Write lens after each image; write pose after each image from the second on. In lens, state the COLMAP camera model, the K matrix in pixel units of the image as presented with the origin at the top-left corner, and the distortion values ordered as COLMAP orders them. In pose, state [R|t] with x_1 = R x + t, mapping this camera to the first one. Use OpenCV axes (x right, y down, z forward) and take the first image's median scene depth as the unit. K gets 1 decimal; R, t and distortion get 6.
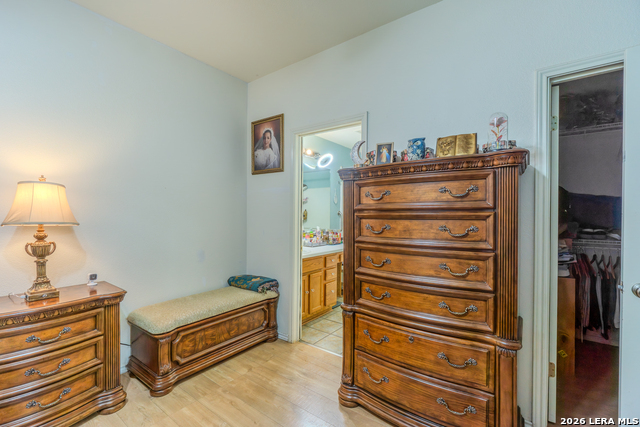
lens RADIAL K [[281.3, 0, 322.3], [0, 281.3, 214.0], [0, 0, 1]] dist [0.000378, 0.000148]
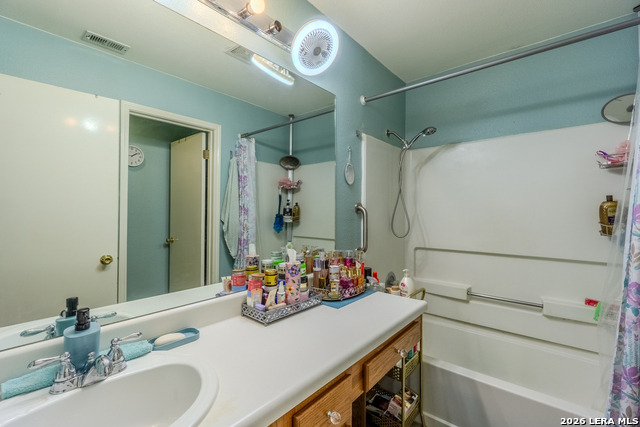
lens RADIAL K [[281.3, 0, 320.0], [0, 281.3, 209.8], [0, 0, 1]] dist [0.000378, 0.000148]
pose [[0.997108, -0.006577, -0.075712, 0.038741], [0.005740, 0.999920, -0.011266, 0.003783], [0.075781, 0.010799, 0.997066, 0.654960]]
